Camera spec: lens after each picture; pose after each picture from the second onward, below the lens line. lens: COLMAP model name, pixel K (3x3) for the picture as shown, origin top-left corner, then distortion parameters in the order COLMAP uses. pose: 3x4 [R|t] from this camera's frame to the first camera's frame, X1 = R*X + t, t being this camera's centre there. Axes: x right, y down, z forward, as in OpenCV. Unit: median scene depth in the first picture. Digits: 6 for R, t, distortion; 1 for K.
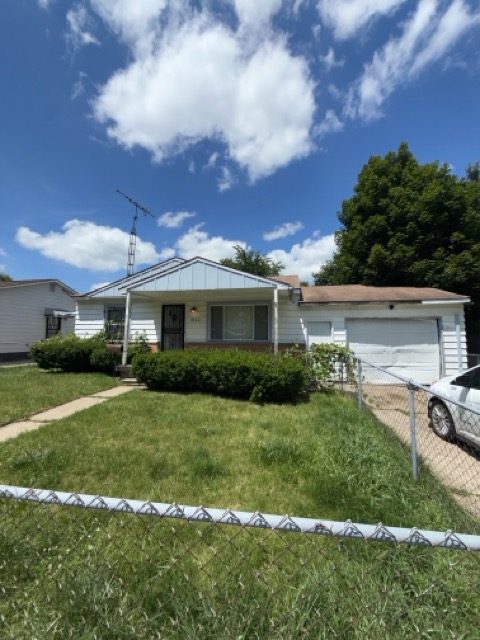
lens RADIAL K [[257.4, 0, 236.4], [0, 257.4, 311.5], [0, 0, 1]] dist [-0.000846, 0.004813]
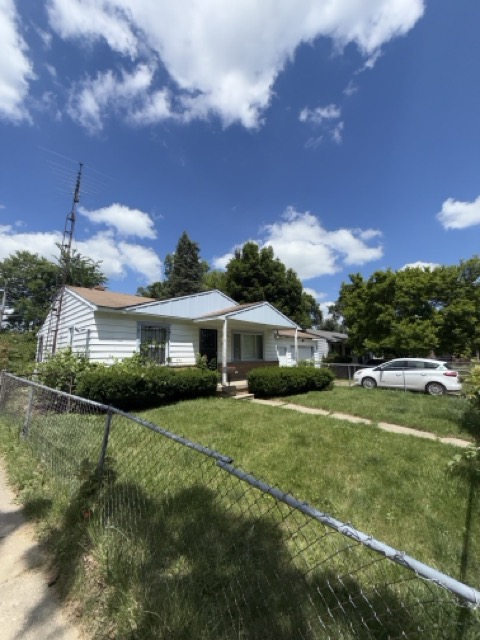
lens RADIAL K [[257.0, 0, 240.0], [0, 257.0, 320.0], [0, 0, 1]] dist [0.001085, 0.000260]
pose [[0.548399, 0.100283, 0.830182, -0.617485], [-0.073531, 0.994720, -0.071586, 0.001731], [-0.832978, -0.021787, 0.552878, 0.161202]]
